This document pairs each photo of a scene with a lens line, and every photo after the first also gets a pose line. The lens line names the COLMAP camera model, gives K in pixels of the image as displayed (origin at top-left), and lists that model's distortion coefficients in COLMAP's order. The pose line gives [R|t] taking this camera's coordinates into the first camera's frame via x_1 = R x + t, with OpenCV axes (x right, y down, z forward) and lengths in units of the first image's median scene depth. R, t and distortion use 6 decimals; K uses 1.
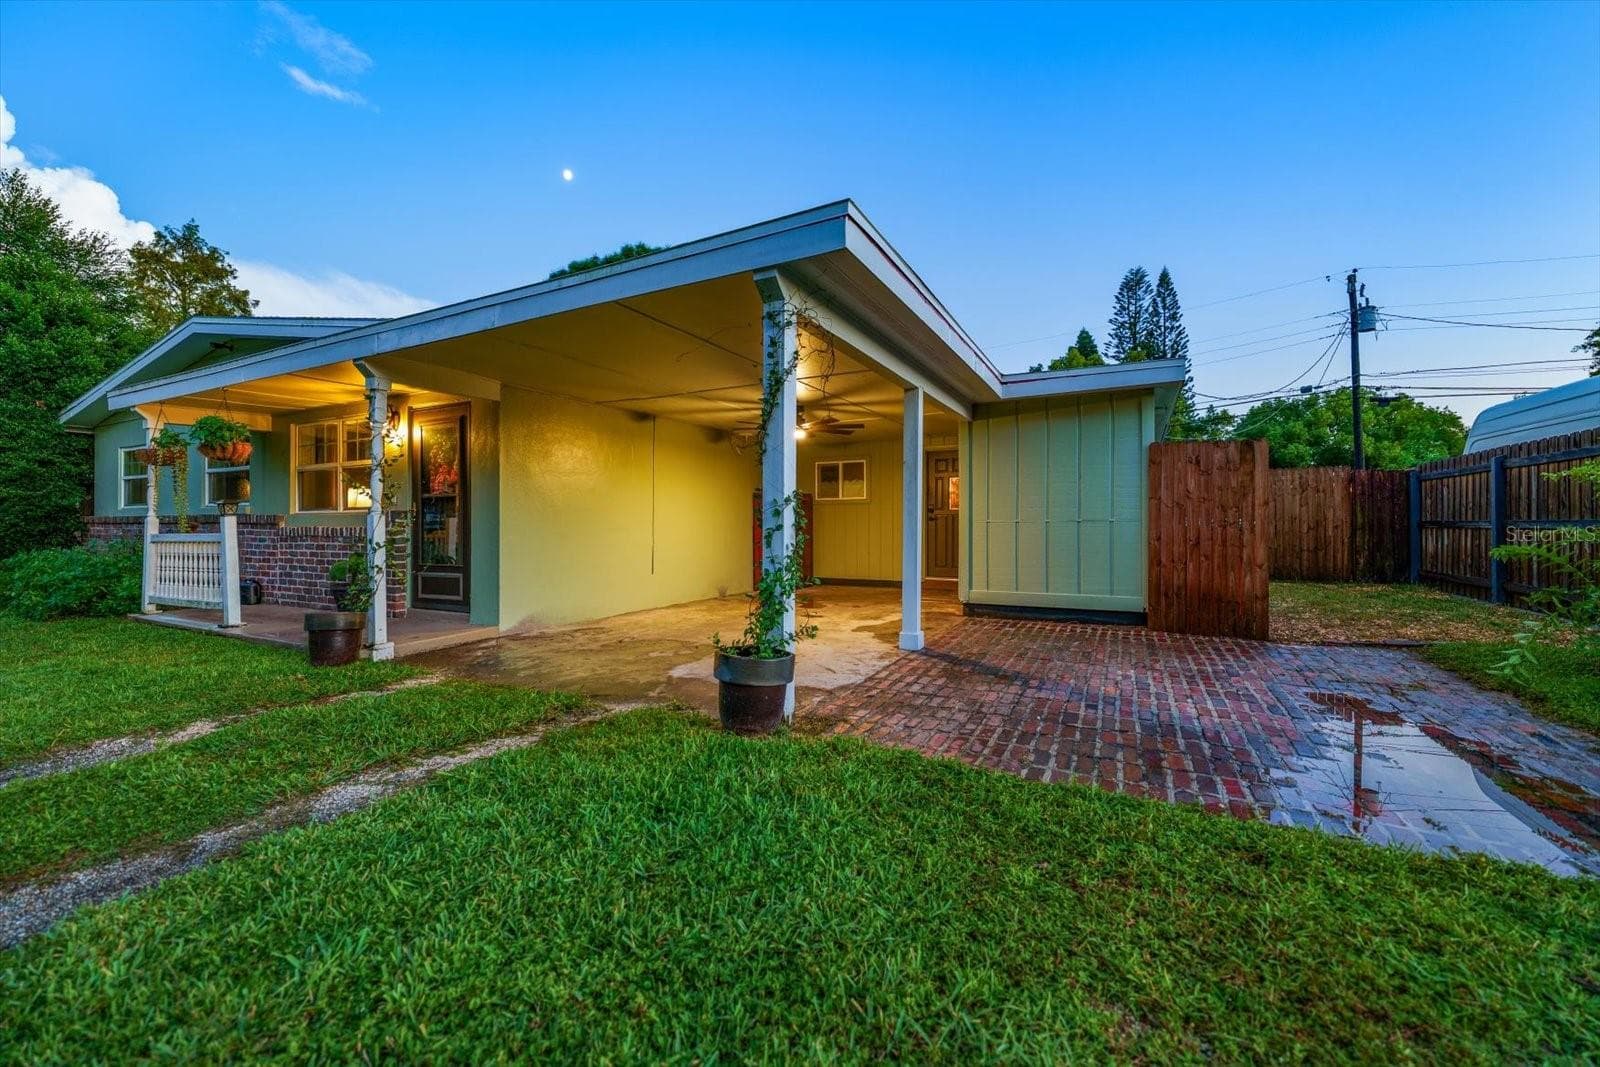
lens RADIAL K [[629.1, 0, 800.0], [0, 629.1, 533.5], [0, 0, 1]] dist [-0.001716, -0.000125]
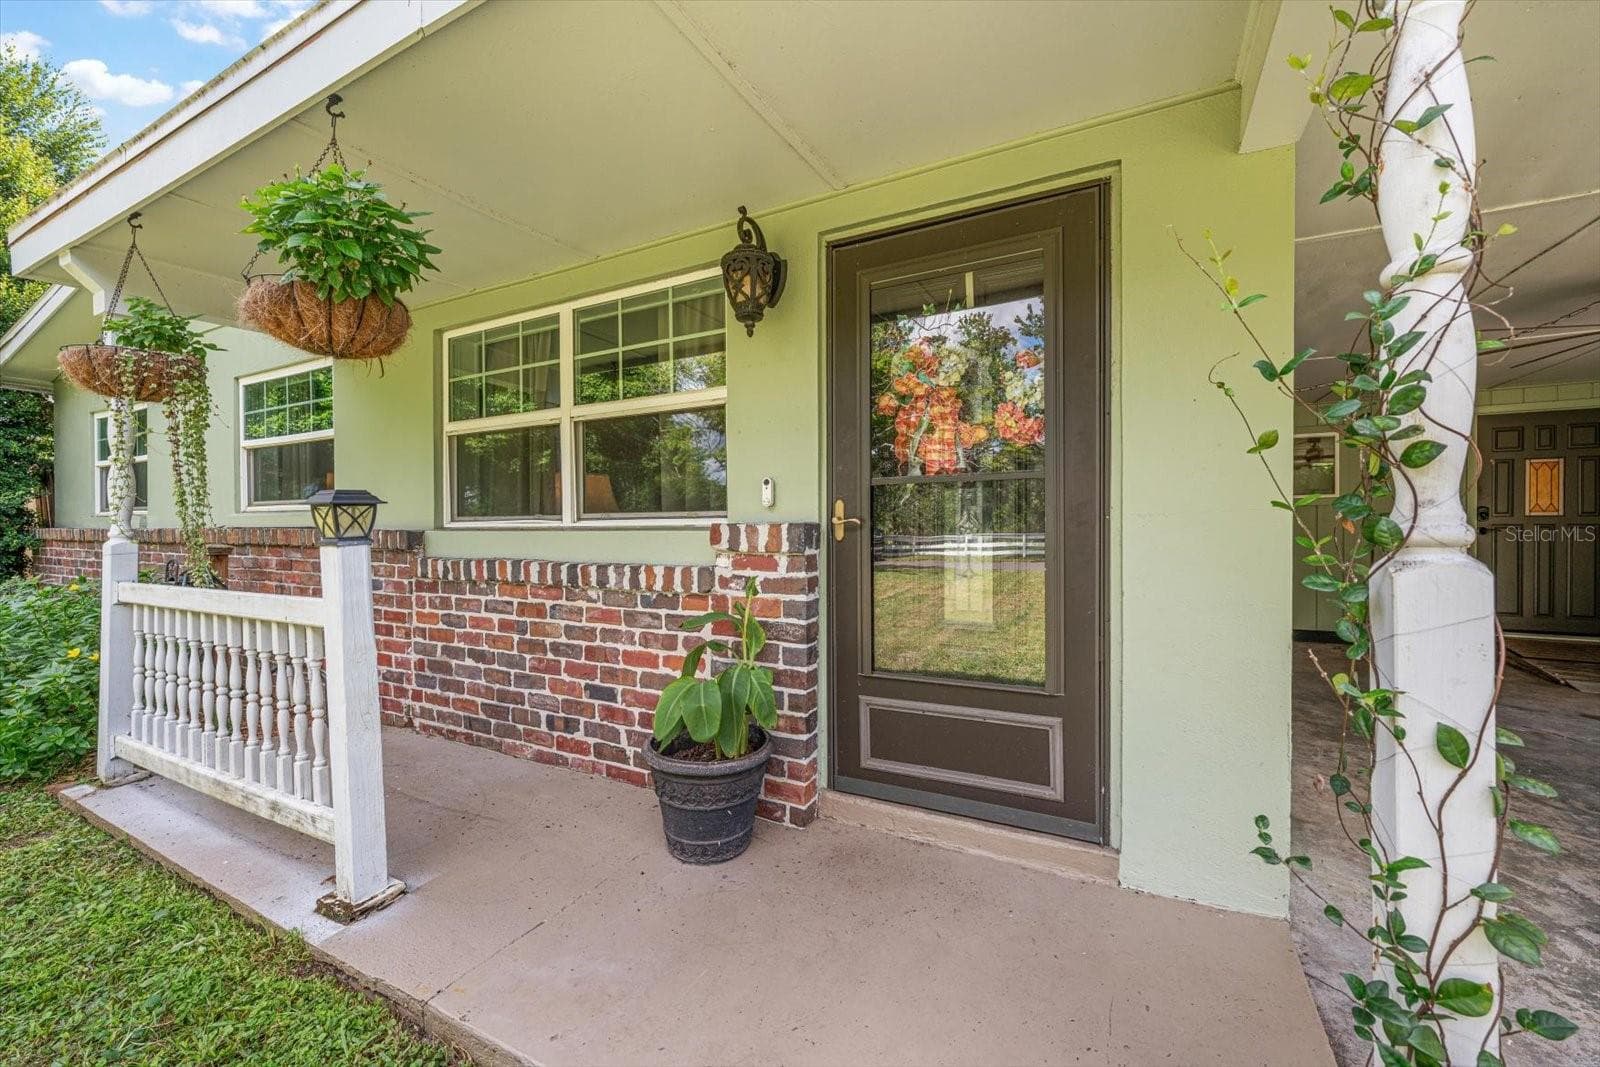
lens RADIAL K [[629.1, 0, 800.0], [0, 629.1, 533.5], [0, 0, 1]] dist [-0.001716, -0.000125]
pose [[0.999886, -0.009340, -0.011865, -0.425804], [0.009480, 0.999886, 0.011756, -0.023126], [0.011754, -0.011867, 0.999861, 0.432206]]
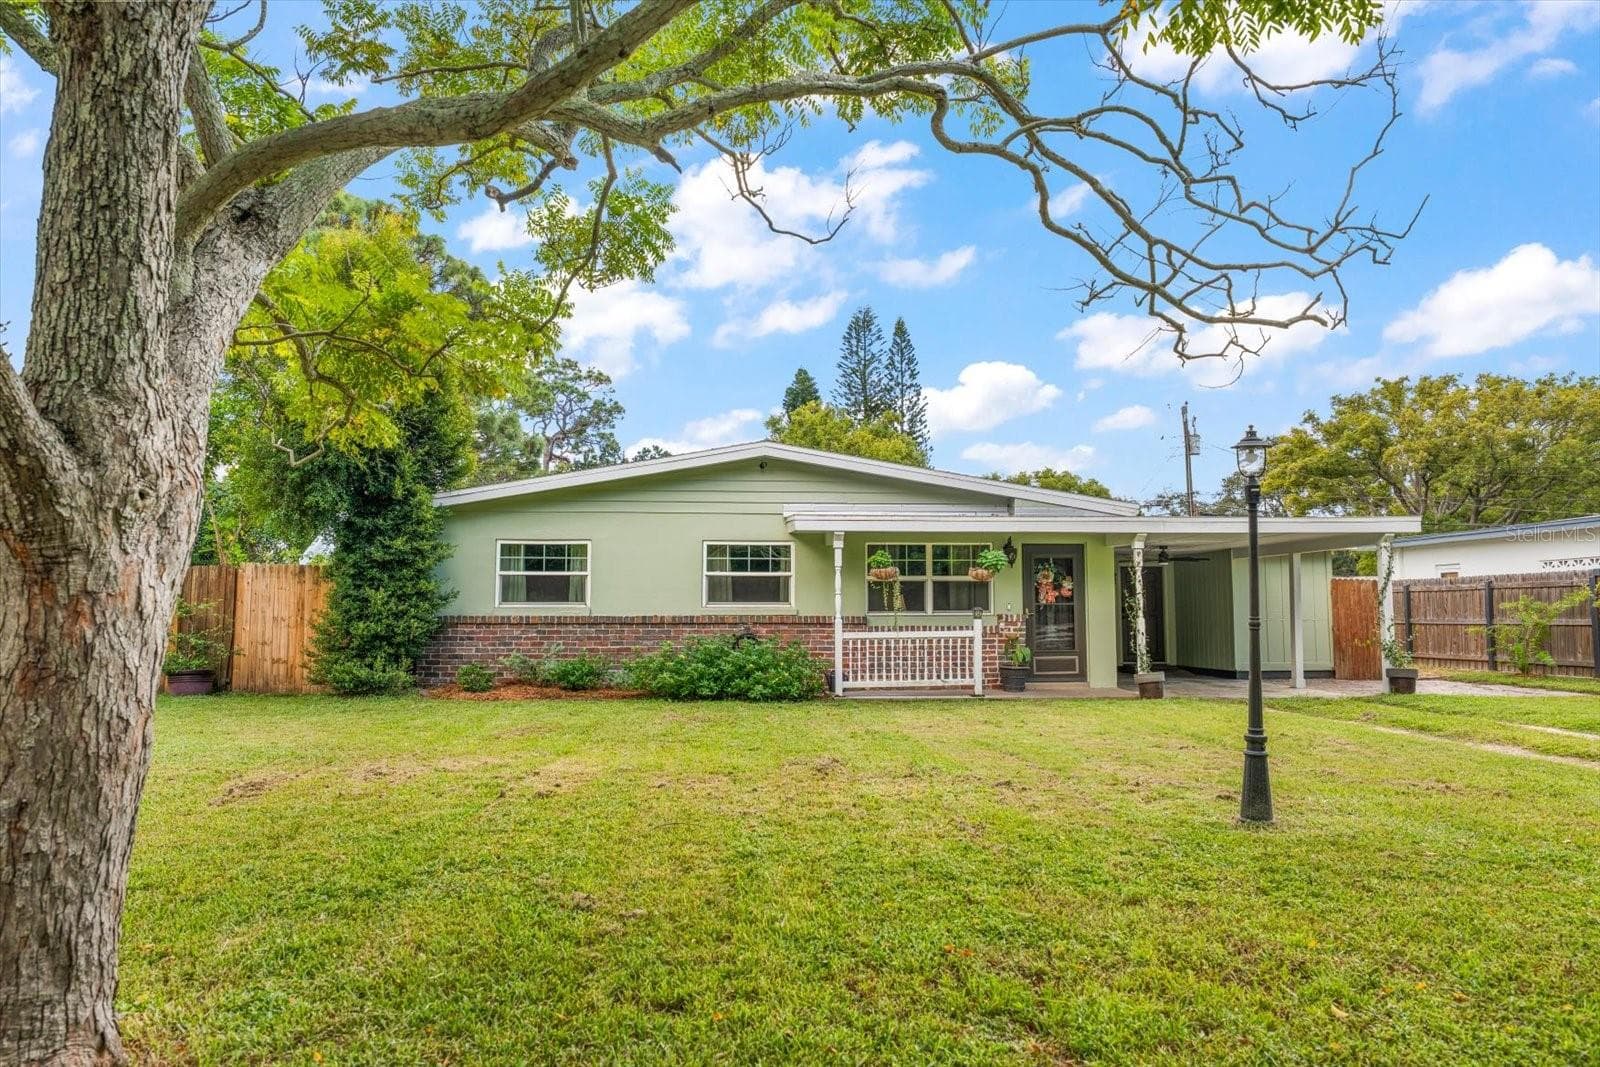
lens RADIAL K [[1041.6, 0, 800.0], [0, 1041.6, 533.5], [0, 0, 1]] dist [0.000733, -0.000025]
pose [[0.846753, 0.041653, 0.530353, -1.566219], [0.008931, 0.995677, -0.092458, -0.003283], [-0.531911, 0.083026, 0.842720, -0.503340]]
